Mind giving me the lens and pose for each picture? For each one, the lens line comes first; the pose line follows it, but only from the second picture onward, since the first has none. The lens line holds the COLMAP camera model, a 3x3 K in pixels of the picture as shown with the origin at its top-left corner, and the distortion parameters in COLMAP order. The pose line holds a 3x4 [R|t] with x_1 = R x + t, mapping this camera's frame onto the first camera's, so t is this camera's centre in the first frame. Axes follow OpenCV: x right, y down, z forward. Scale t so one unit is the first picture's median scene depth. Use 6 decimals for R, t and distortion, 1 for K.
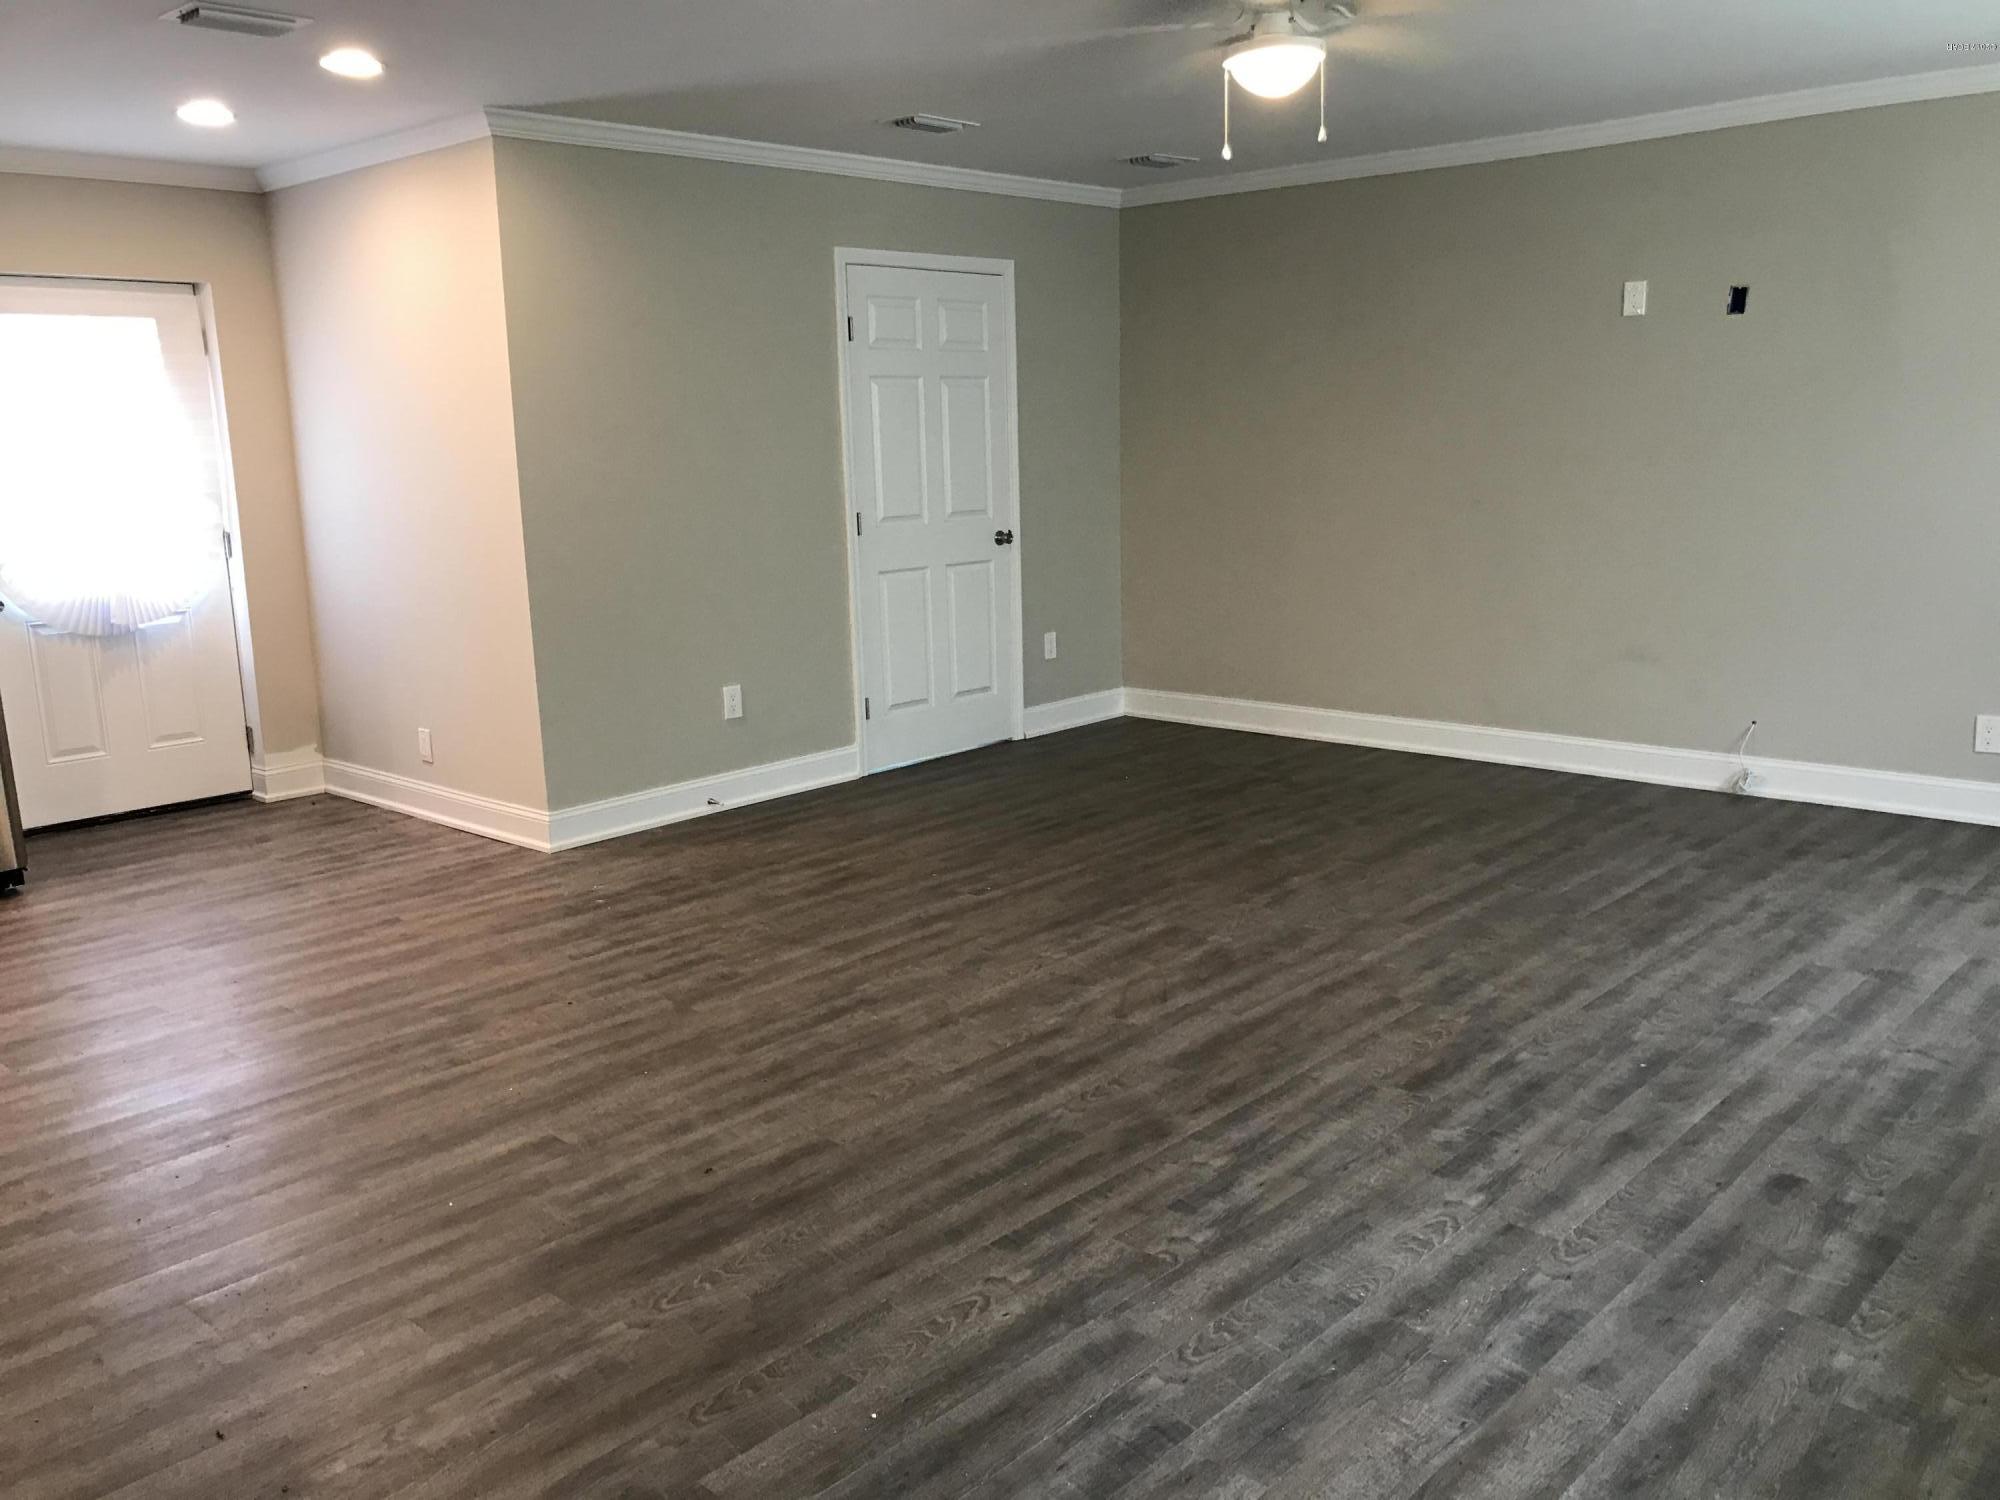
lens RADIAL K [[1652.6, 0, 1000.0], [0, 1652.6, 750.0], [0, 0, 1]] dist [0.056972, 0.002886]
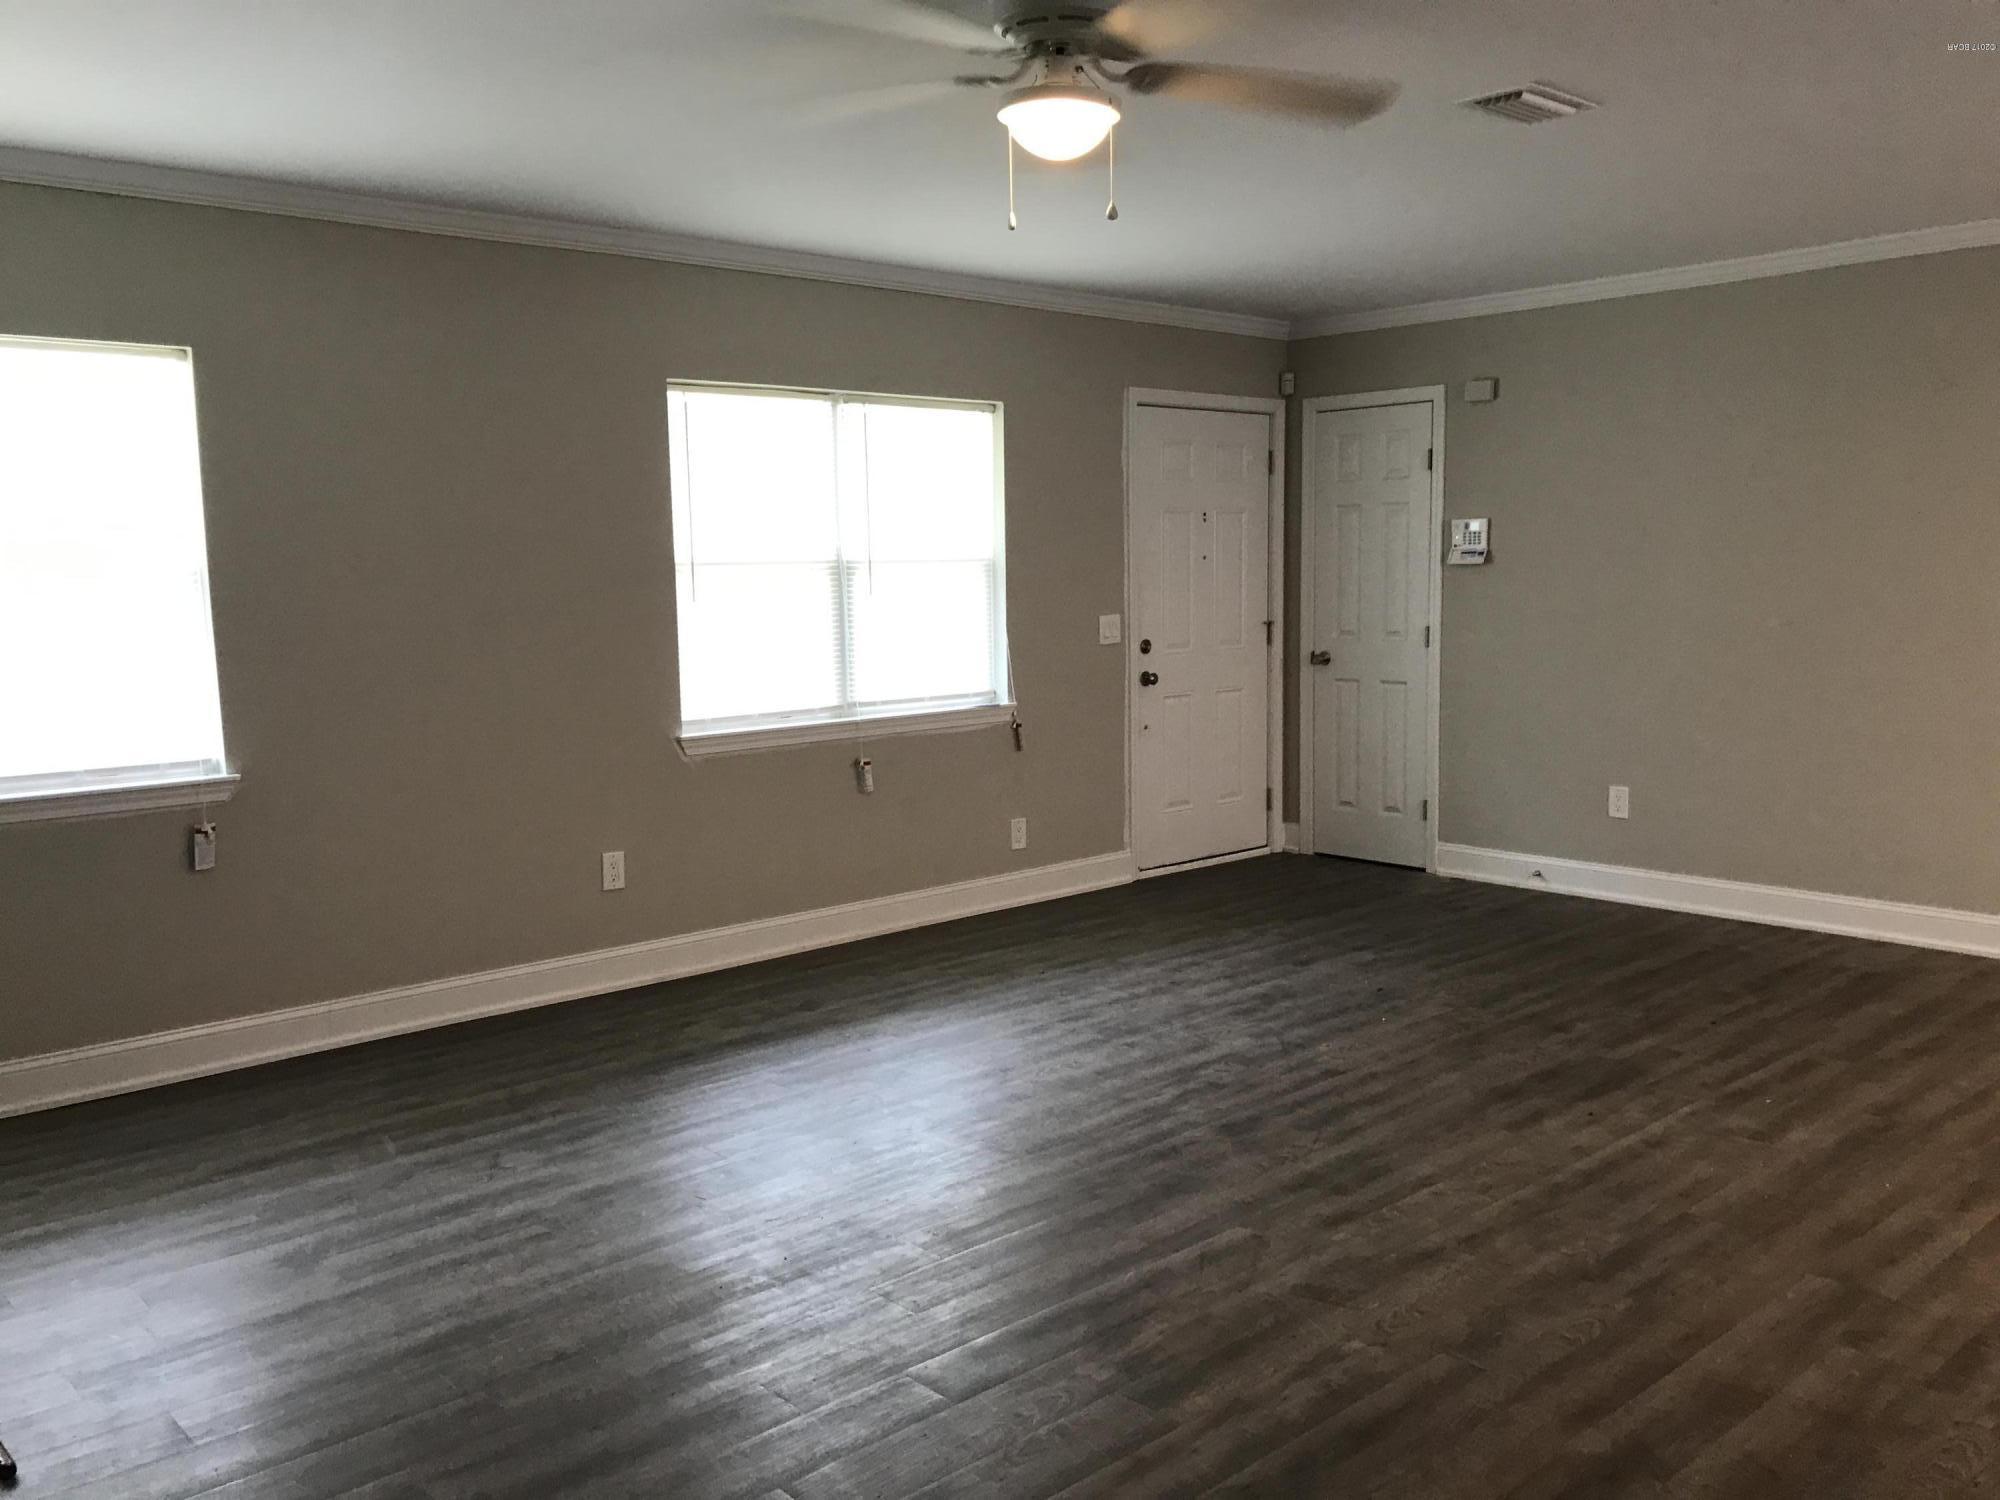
lens RADIAL K [[1652.6, 0, 1000.0], [0, 1652.6, 750.0], [0, 0, 1]] dist [0.056972, 0.002886]
pose [[-0.995514, 0.025602, 0.091087, 0.137791], [0.052359, 0.950924, 0.304963, -0.387956], [-0.078809, 0.308364, -0.947998, 1.980617]]
